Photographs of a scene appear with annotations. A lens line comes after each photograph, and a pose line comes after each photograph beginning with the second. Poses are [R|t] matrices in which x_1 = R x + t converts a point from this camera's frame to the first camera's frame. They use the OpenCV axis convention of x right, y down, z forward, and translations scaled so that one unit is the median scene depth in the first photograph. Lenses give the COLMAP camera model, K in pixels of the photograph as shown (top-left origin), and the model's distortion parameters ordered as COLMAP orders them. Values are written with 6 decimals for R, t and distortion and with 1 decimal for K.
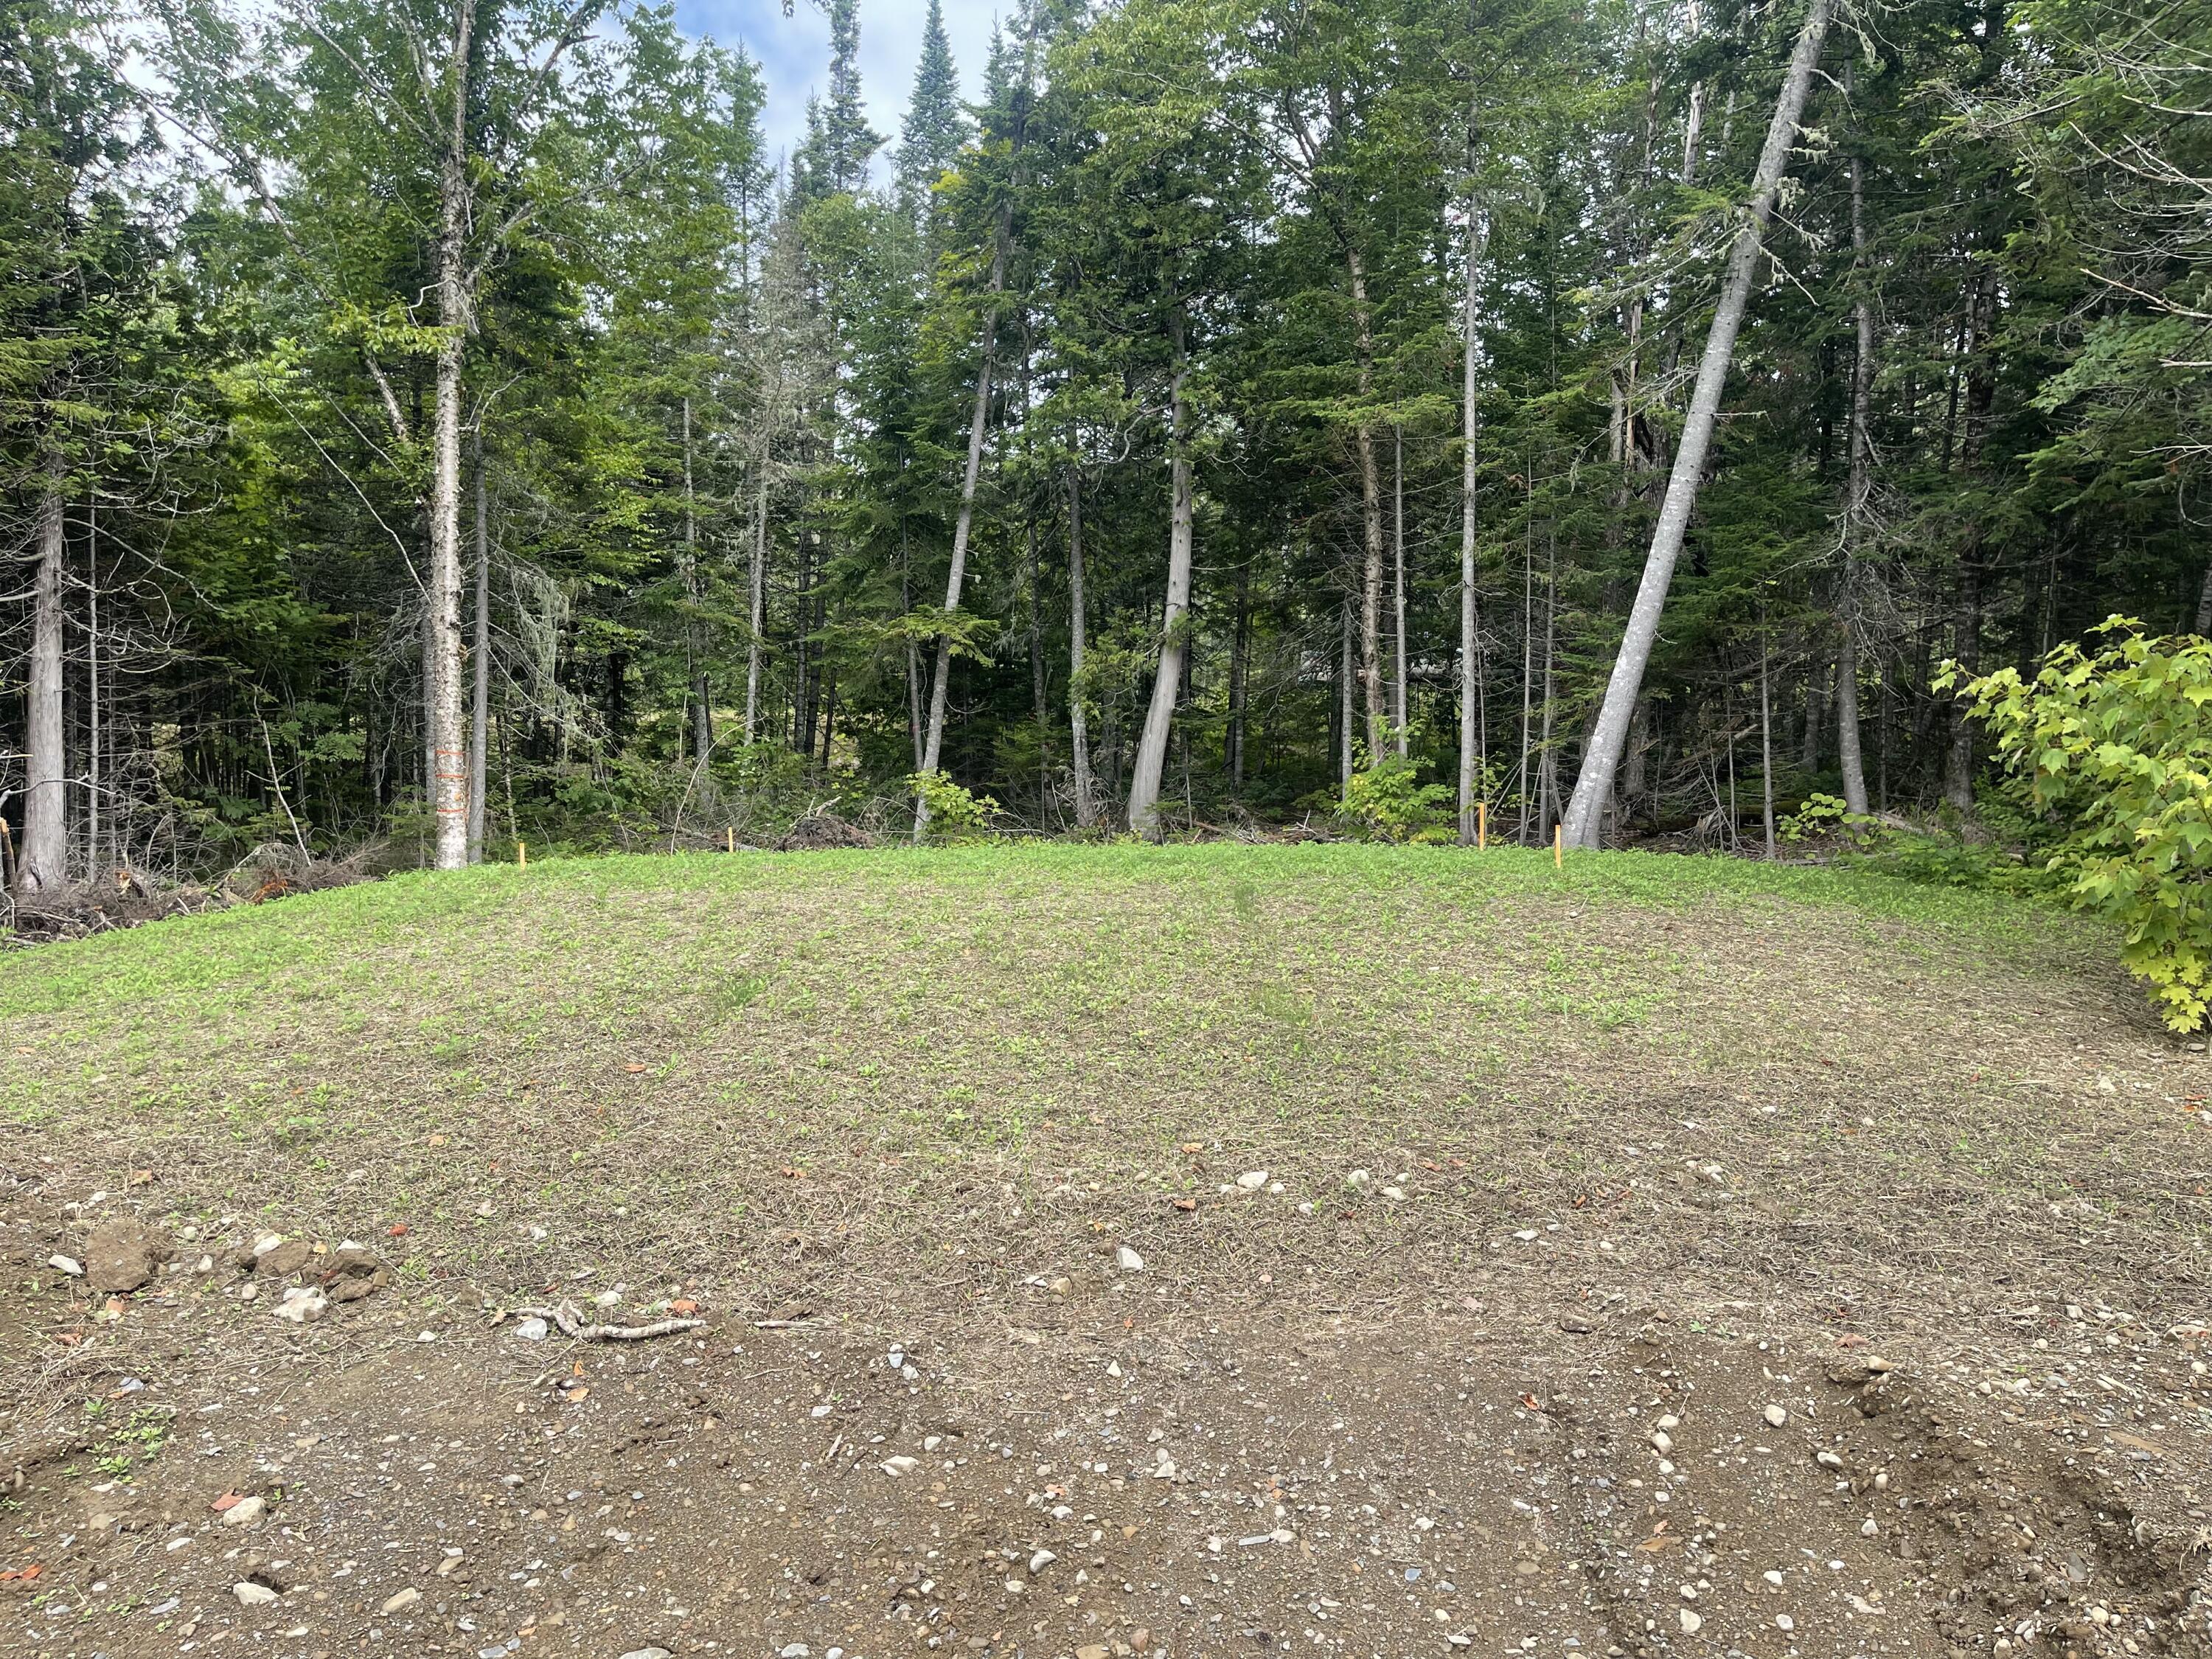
lens RADIAL K [[1609.8, 0, 1115.9], [0, 1609.8, 832.5], [0, 0, 1]] dist [-0.000190, -0.013125]
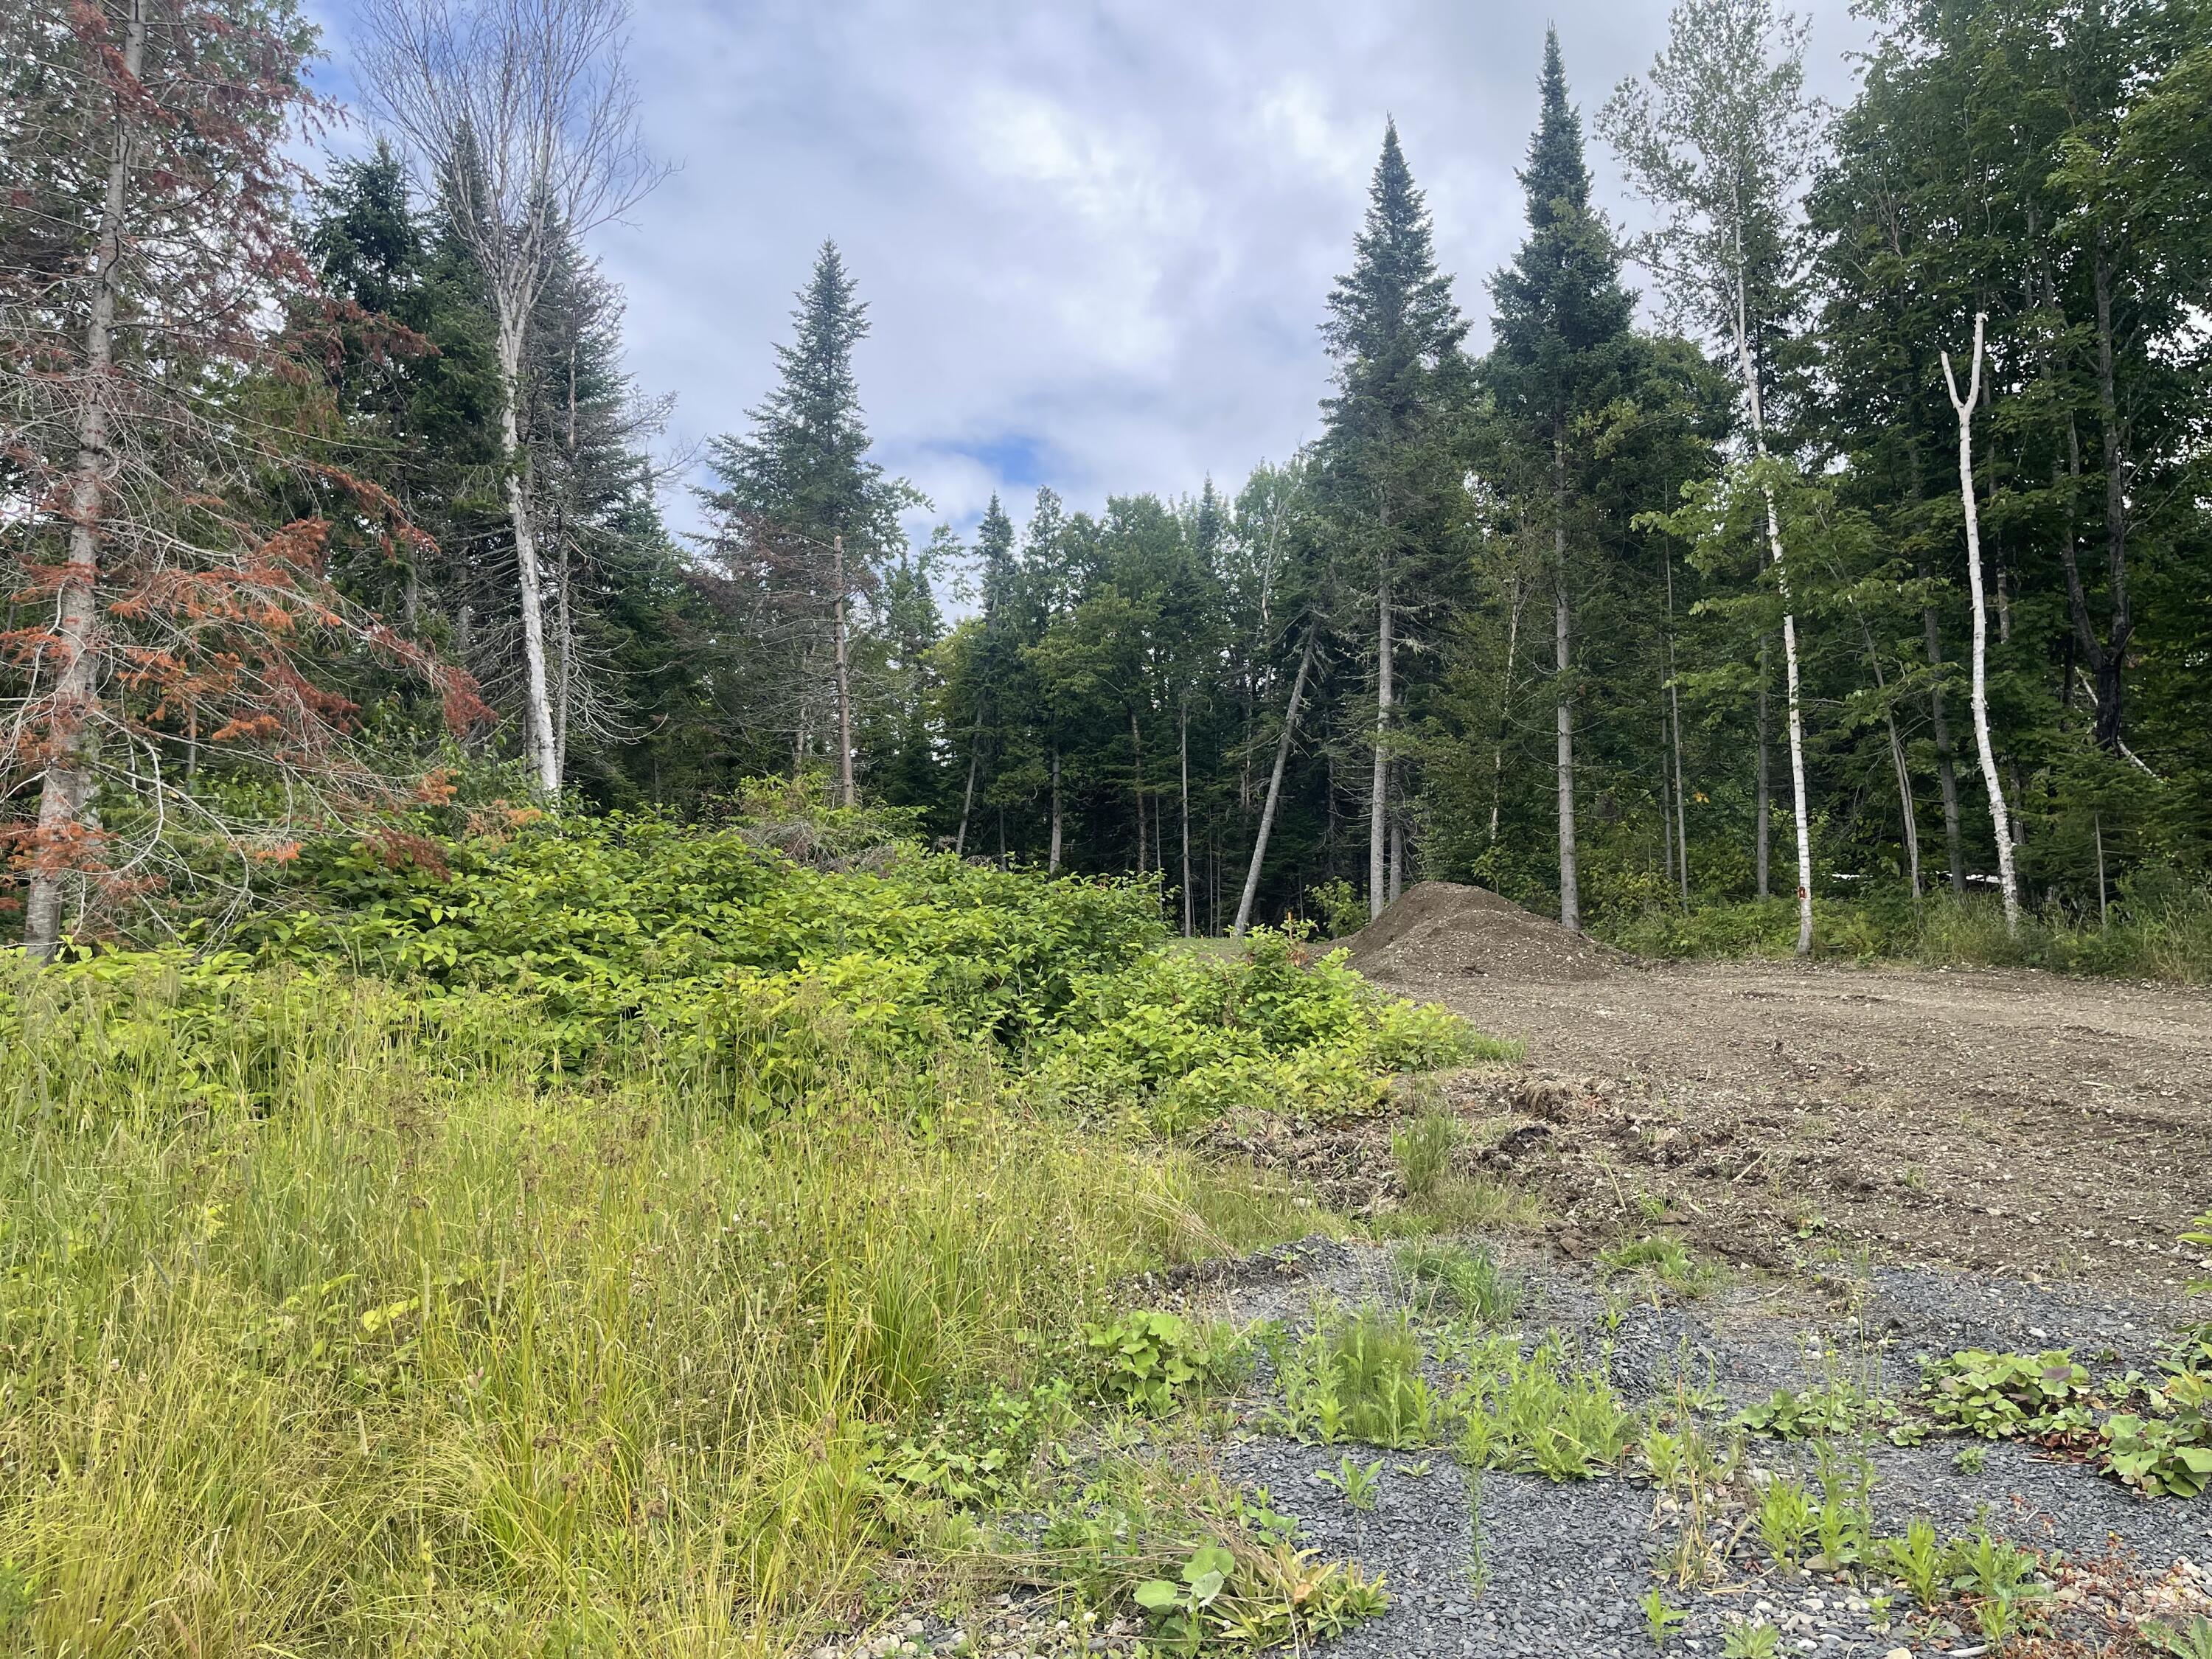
lens RADIAL K [[1609.8, 0, 1099.2], [0, 1609.8, 838.2], [0, 0, 1]] dist [-0.000190, -0.013125]
pose [[0.977051, 0.007493, 0.212875, -0.381717], [0.021180, 0.991011, -0.132091, 0.124011], [-0.211952, 0.133568, 0.968110, -1.194127]]
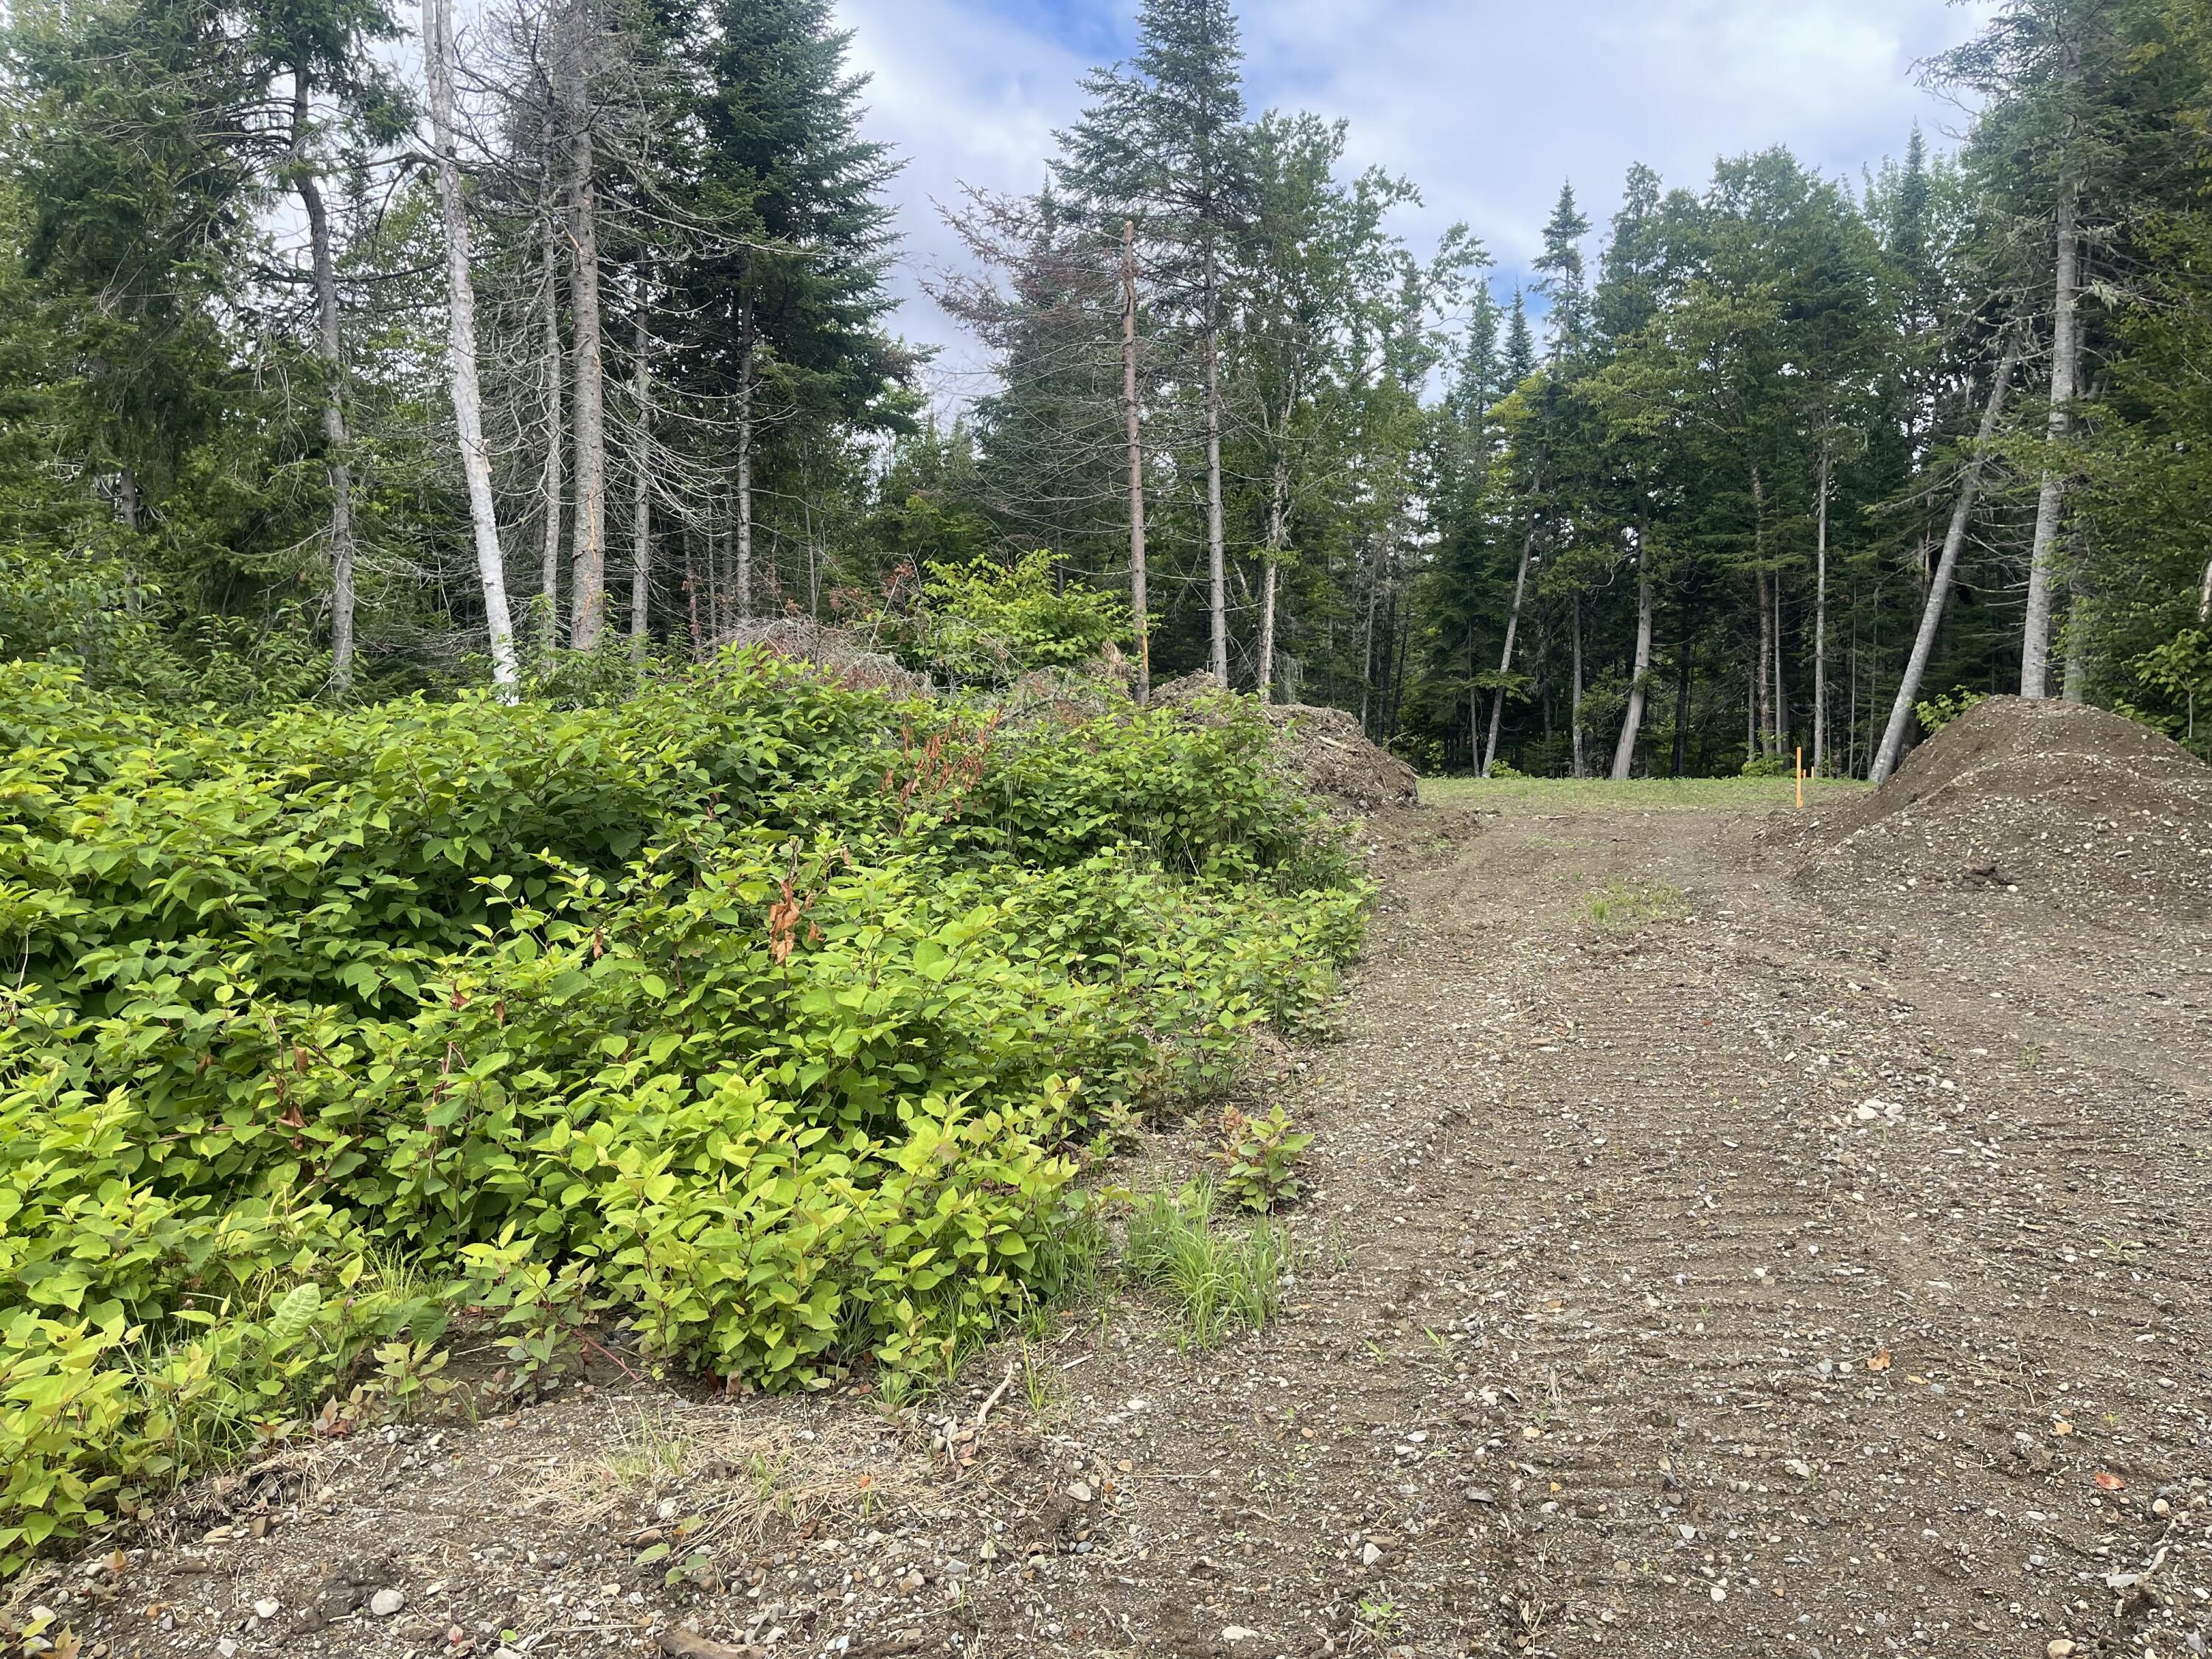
lens RADIAL K [[1609.8, 0, 1084.9], [0, 1609.8, 819.9], [0, 0, 1]] dist [-0.000190, -0.013125]
pose [[0.961899, 0.014390, -0.273027, -0.062536], [-0.022134, 0.999435, -0.025305, 0.077900], [0.272509, 0.030384, 0.961674, -0.808572]]
